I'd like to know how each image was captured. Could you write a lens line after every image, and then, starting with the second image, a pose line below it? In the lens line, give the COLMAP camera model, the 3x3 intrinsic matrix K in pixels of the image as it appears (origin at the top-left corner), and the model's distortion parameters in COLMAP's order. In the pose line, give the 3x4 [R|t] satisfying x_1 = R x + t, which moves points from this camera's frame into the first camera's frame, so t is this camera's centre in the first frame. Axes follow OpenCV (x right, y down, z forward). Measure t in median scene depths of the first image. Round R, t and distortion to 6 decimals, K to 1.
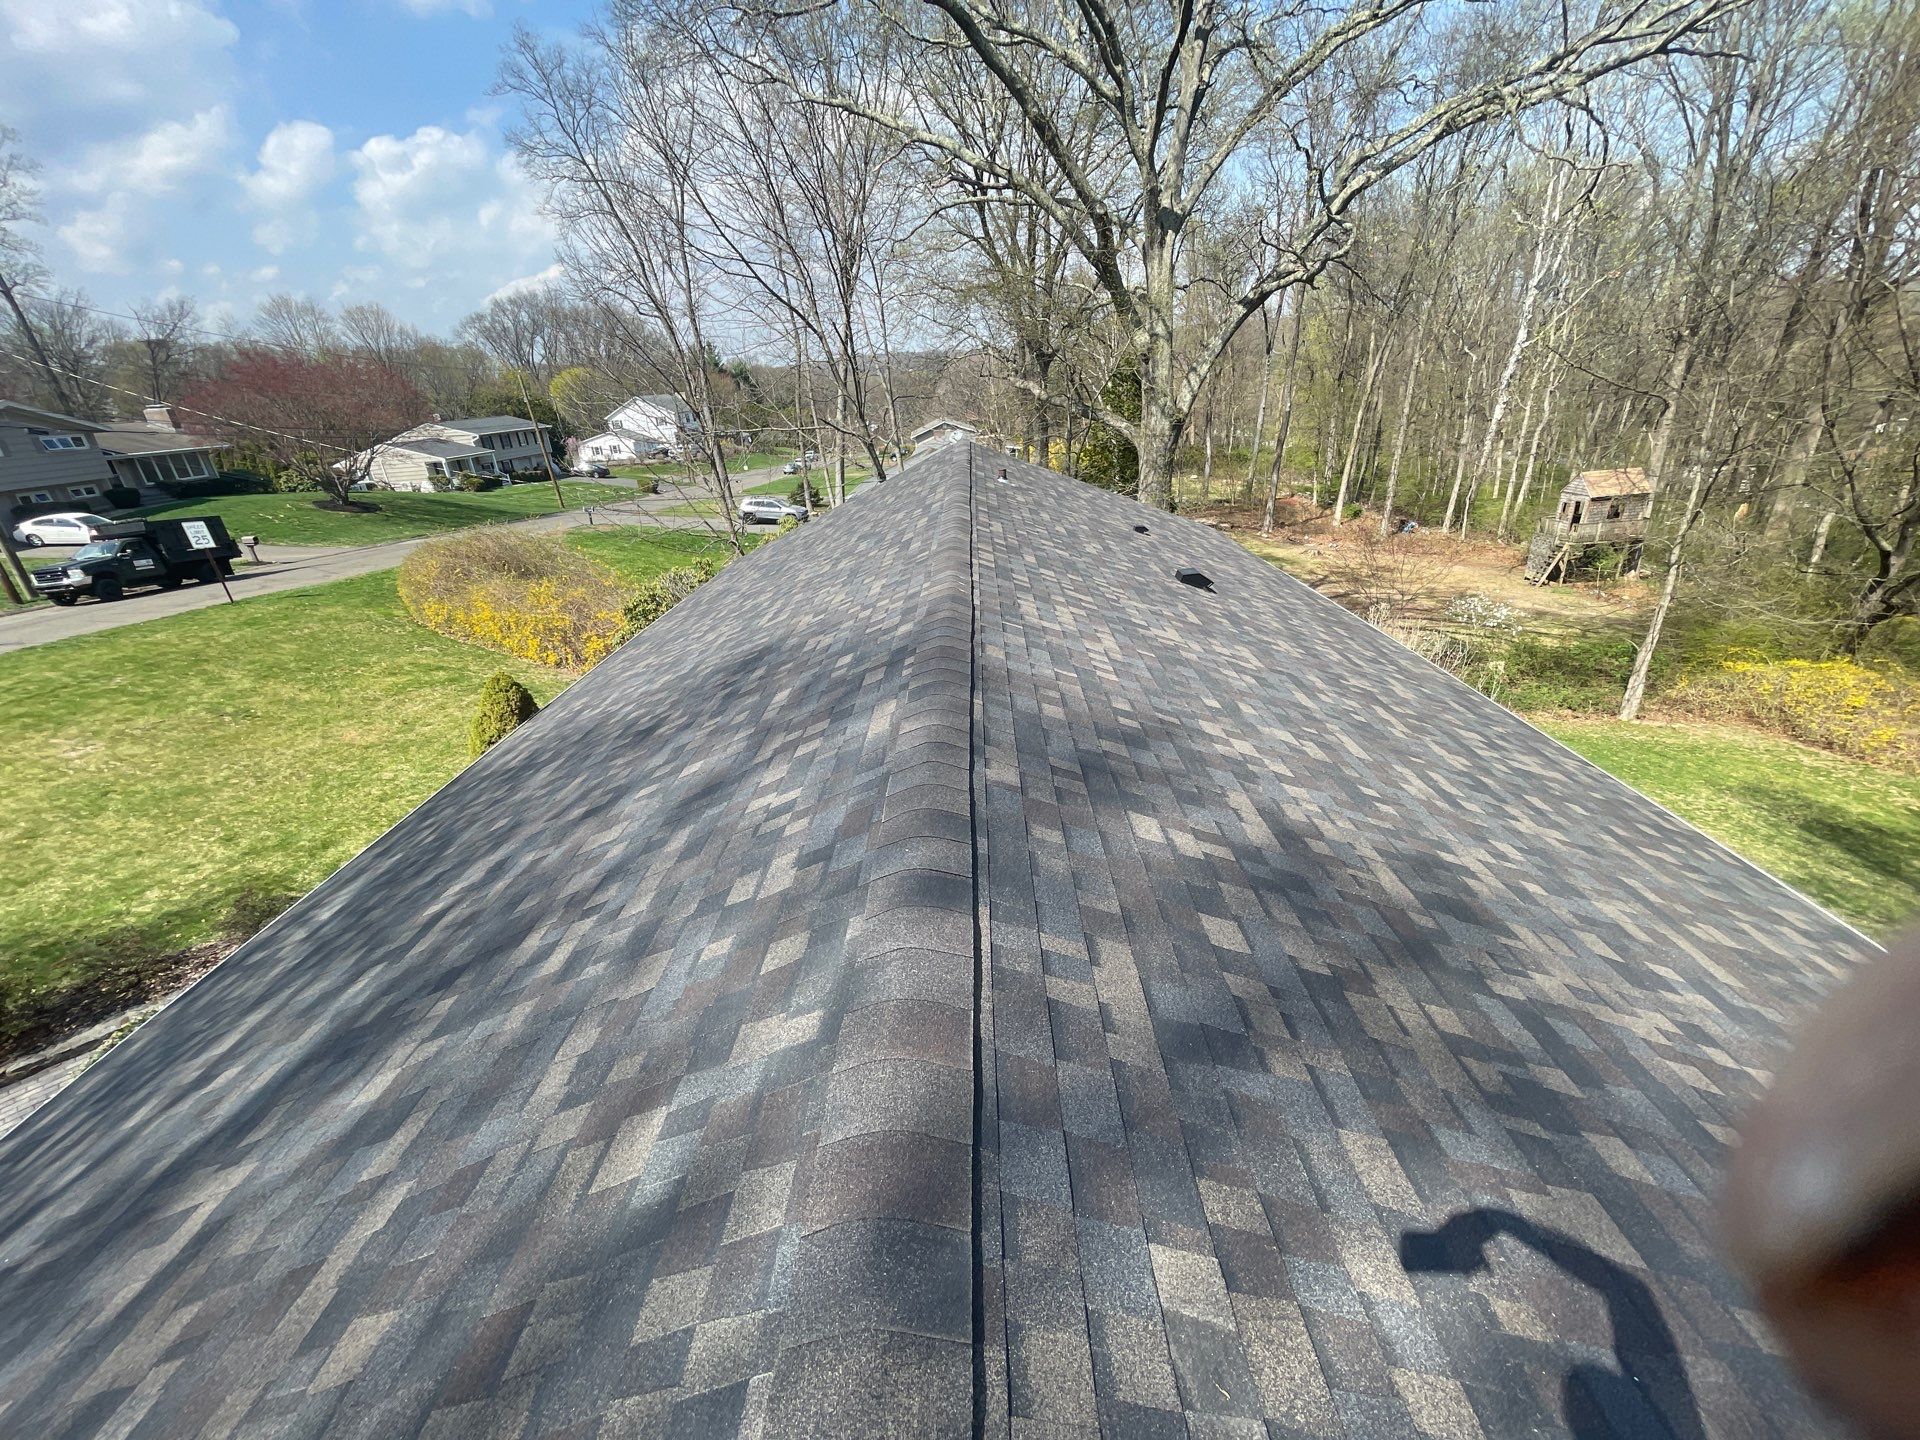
lens RADIAL K [[767.9, 0, 960.0], [0, 767.9, 720.0], [0, 0, 1]] dist [-0.000229, 0.000147]
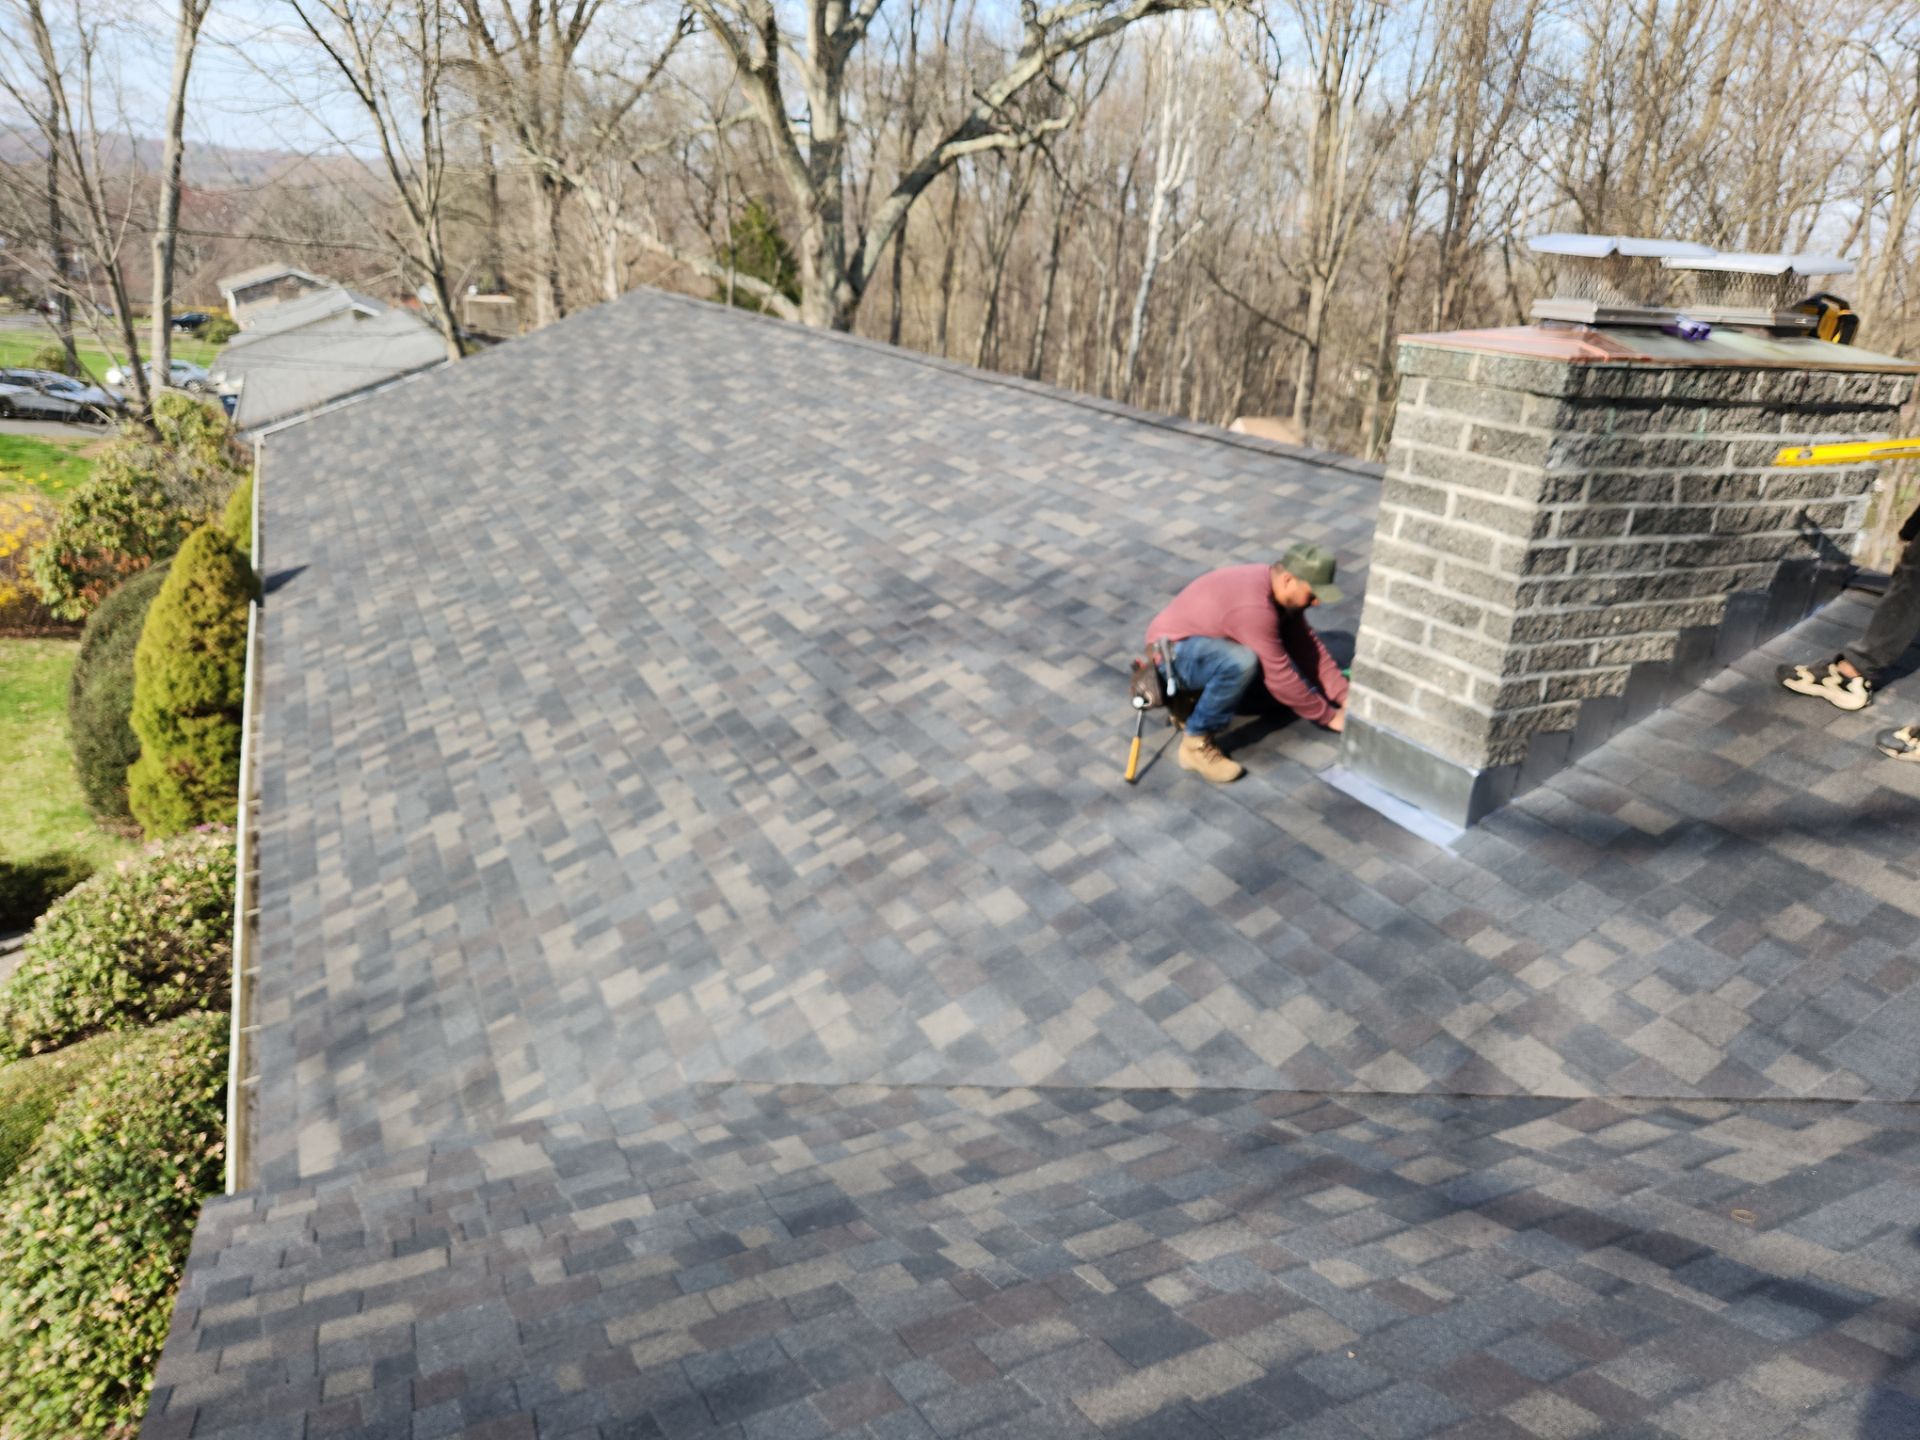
lens RADIAL K [[1307.5, 0, 960.0], [0, 1307.5, 720.0], [0, 0, 1]] dist [0.049854, -0.031836]
pose [[0.877578, -0.046209, 0.477202, -0.161250], [0.082631, 0.995028, -0.055607, 0.060730], [-0.472260, 0.088232, 0.877032, -0.088005]]
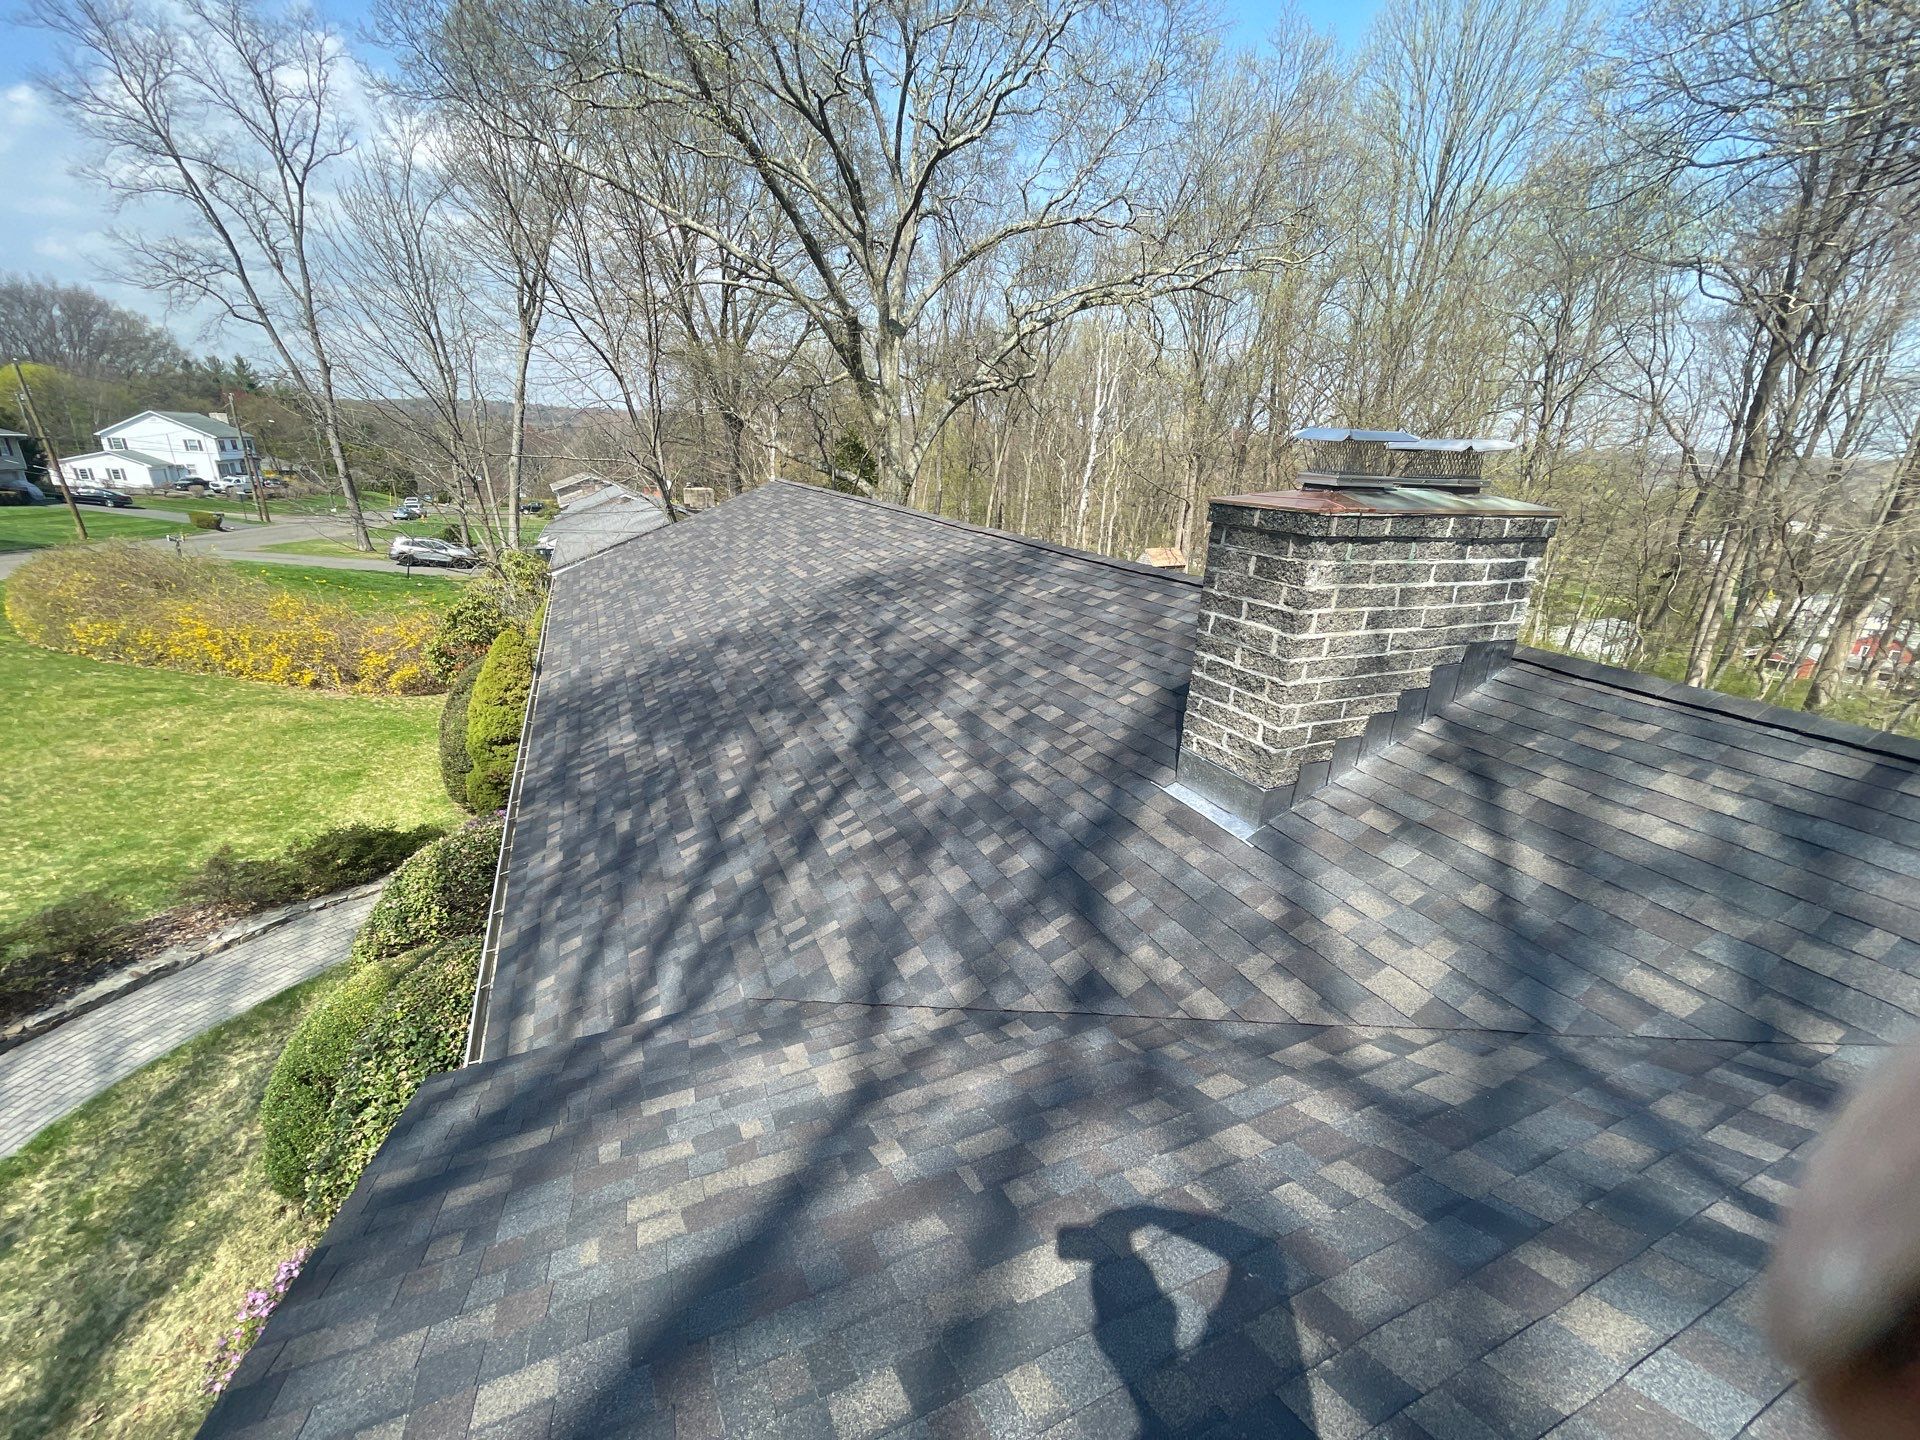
lens RADIAL K [[776.6, 0, 960.0], [0, 776.6, 720.0], [0, 0, 1]] dist [0.001038, 0.000007]
pose [[0.894626, -0.051785, 0.443804, -0.124950], [0.092820, 0.993132, -0.071226, 0.051948], [-0.437068, 0.104914, 0.893289, -0.071946]]
